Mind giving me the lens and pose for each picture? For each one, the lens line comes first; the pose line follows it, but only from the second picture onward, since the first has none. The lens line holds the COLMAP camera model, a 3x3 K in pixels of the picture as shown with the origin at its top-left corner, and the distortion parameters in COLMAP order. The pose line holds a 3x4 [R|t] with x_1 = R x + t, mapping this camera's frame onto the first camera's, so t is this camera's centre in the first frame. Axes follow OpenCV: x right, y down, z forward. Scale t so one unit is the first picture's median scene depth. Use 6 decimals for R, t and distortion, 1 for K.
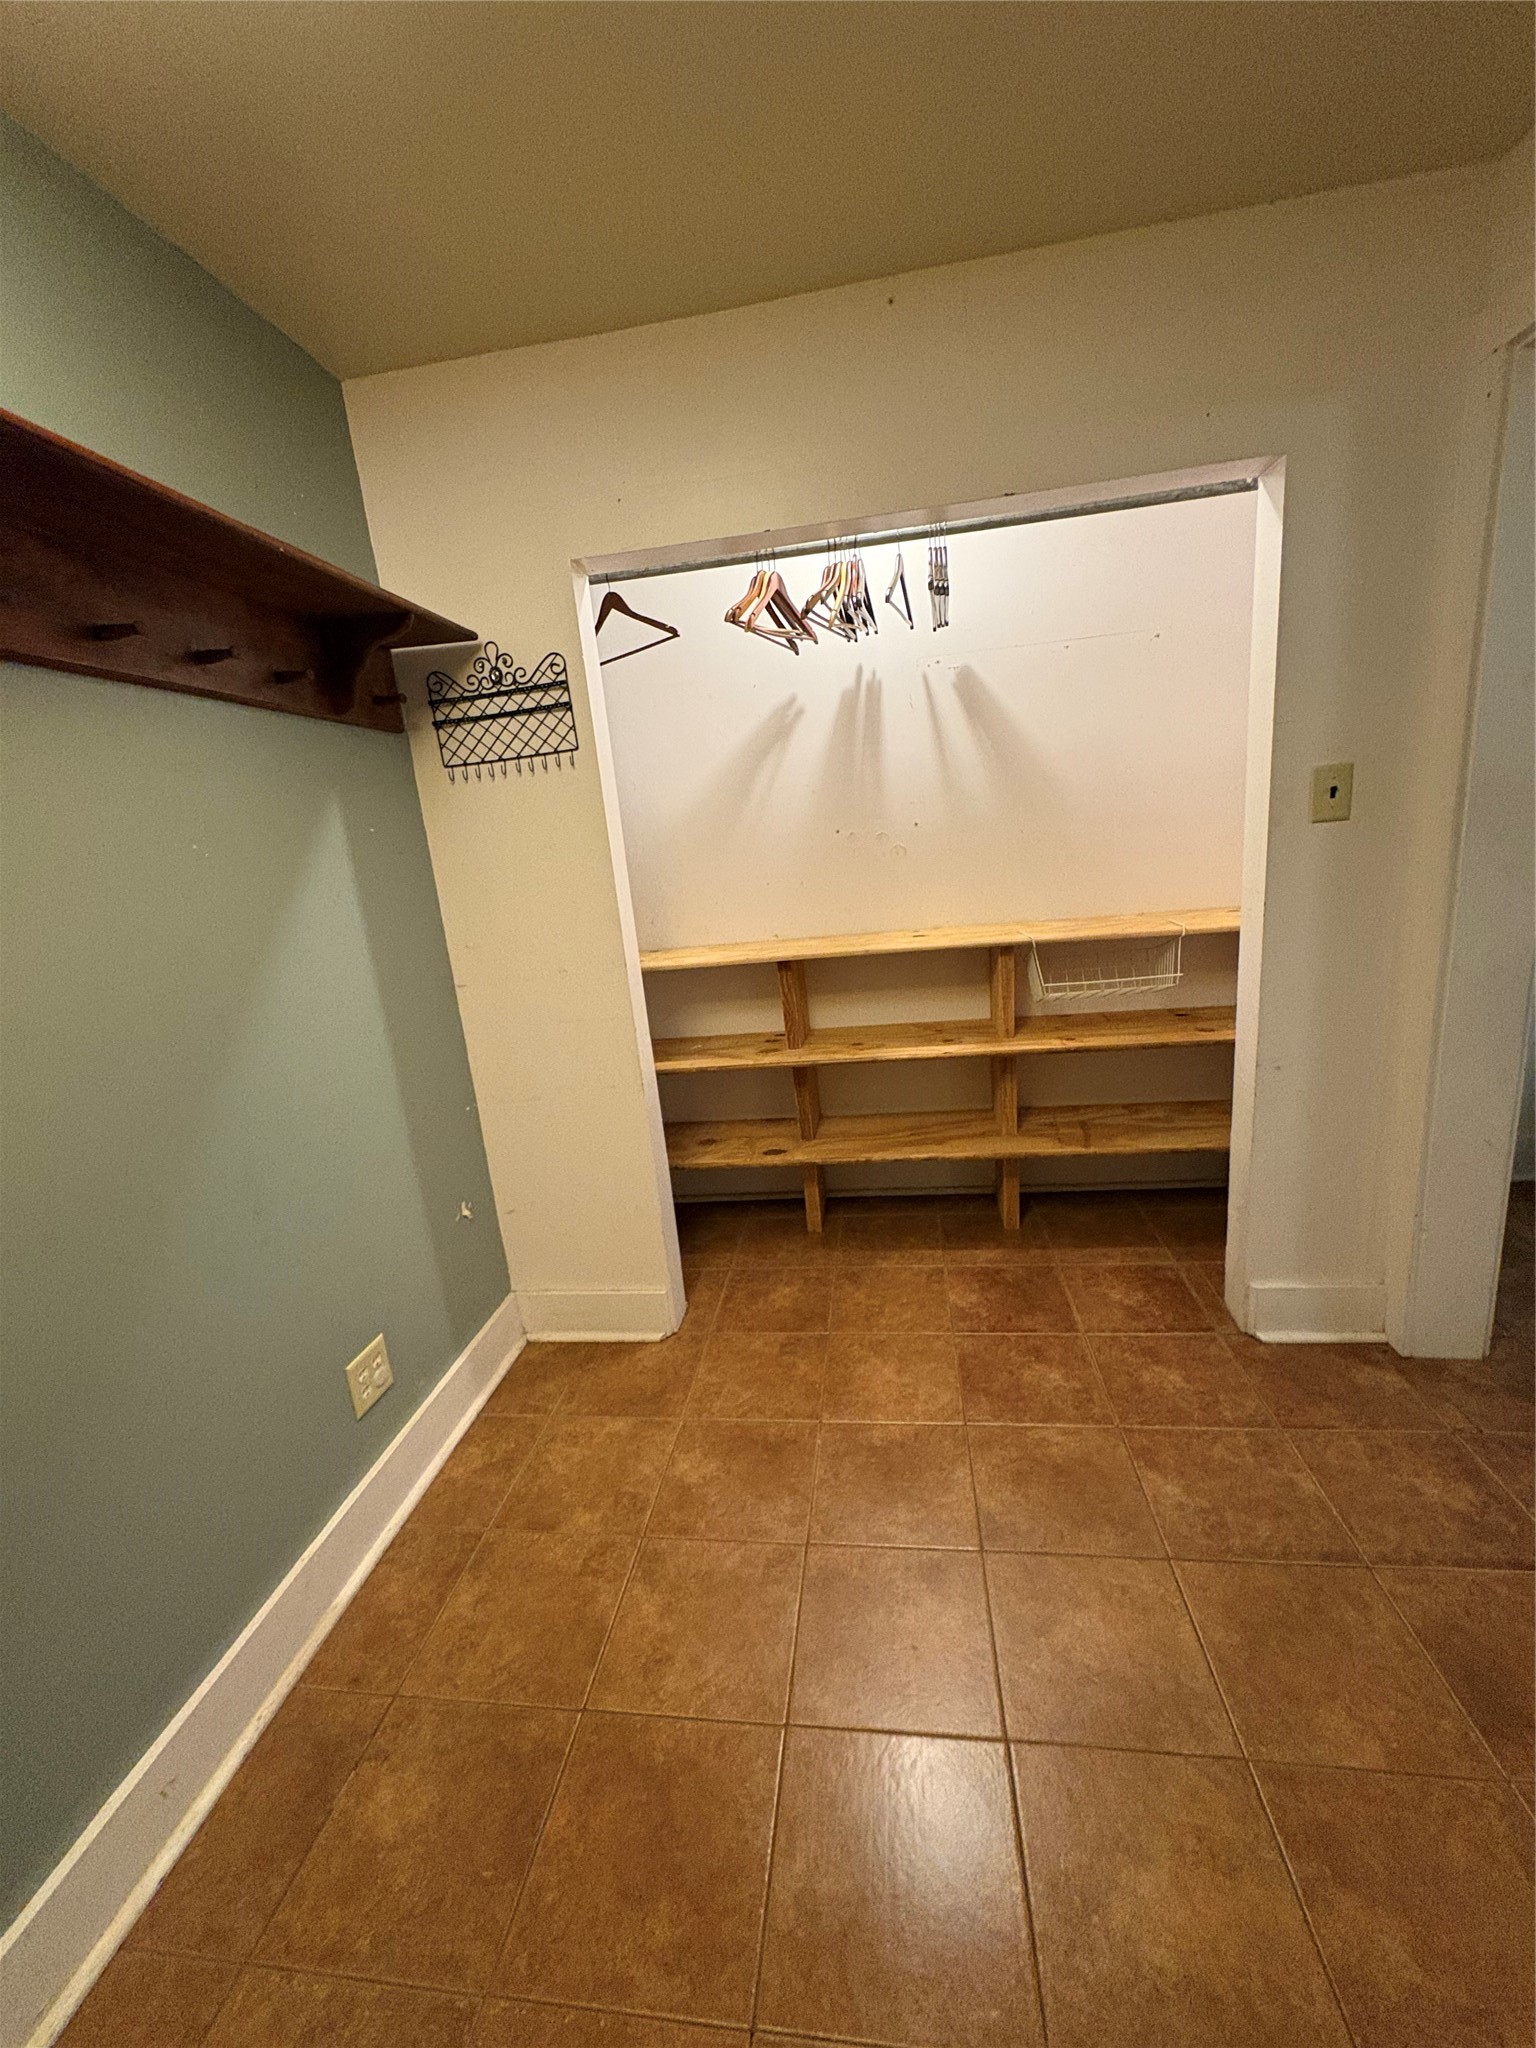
lens RADIAL K [[815.7, 0, 773.0], [0, 815.7, 1026.3], [0, 0, 1]] dist [0.001146, -0.000204]
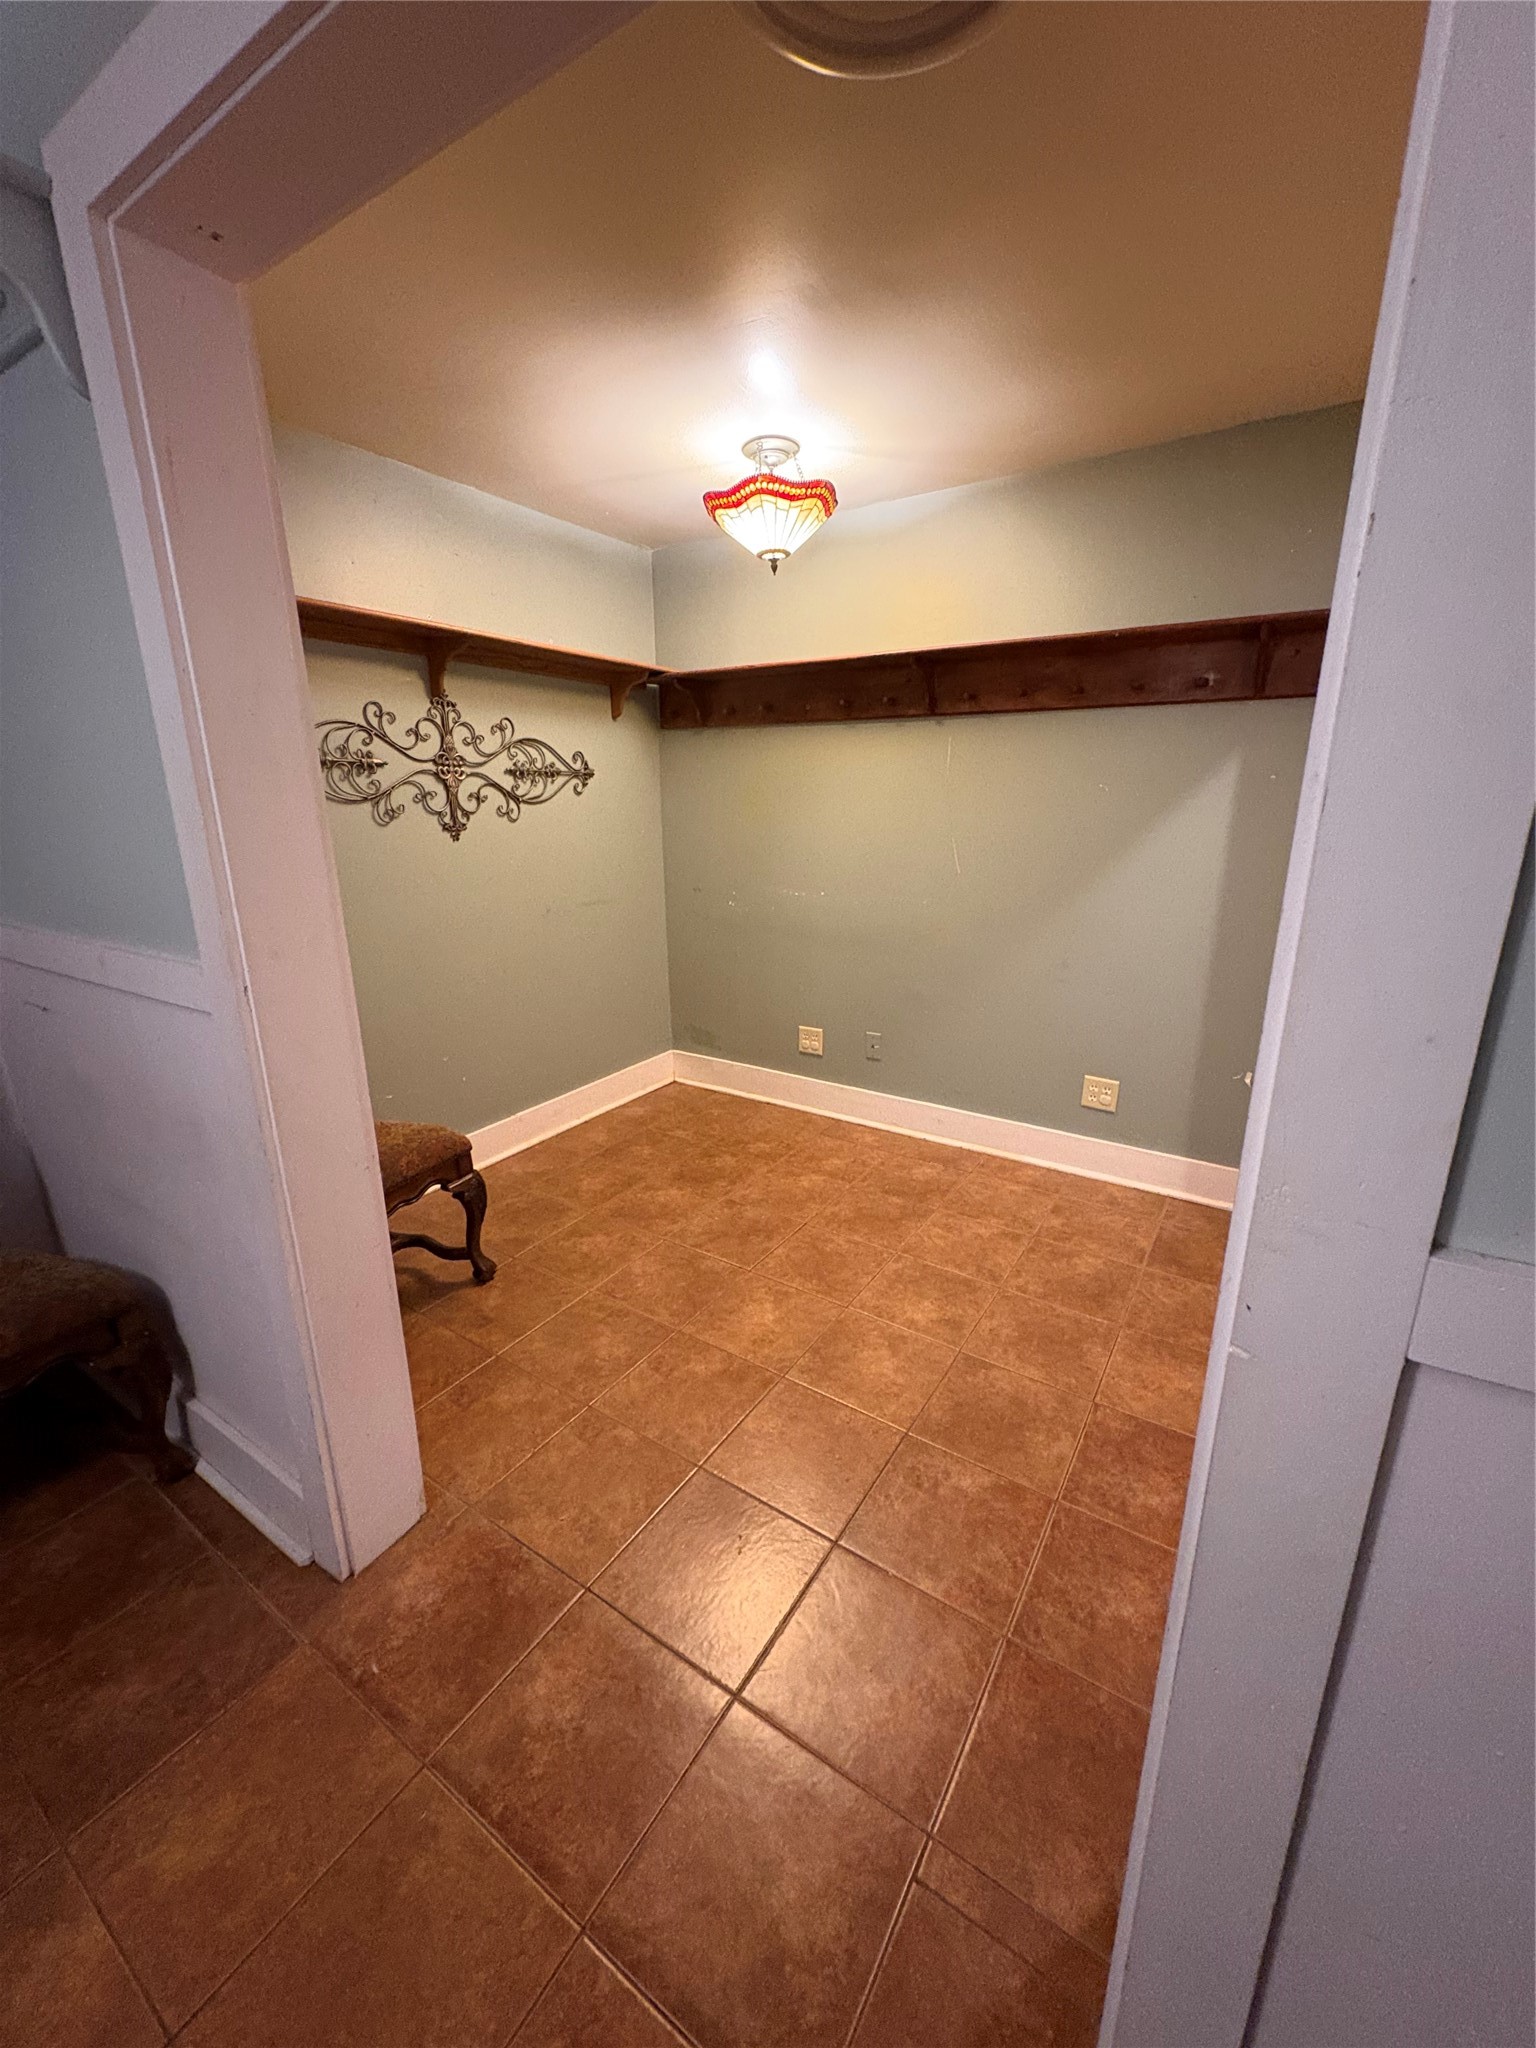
lens RADIAL K [[815.7, 0, 769.6], [0, 815.7, 1021.9], [0, 0, 1]] dist [0.001146, -0.000204]
pose [[-0.430944, 0.335523, -0.837682, 1.232714], [-0.174504, 0.879795, 0.442164, -0.360949], [0.885345, 0.336727, -0.320593, 0.879473]]
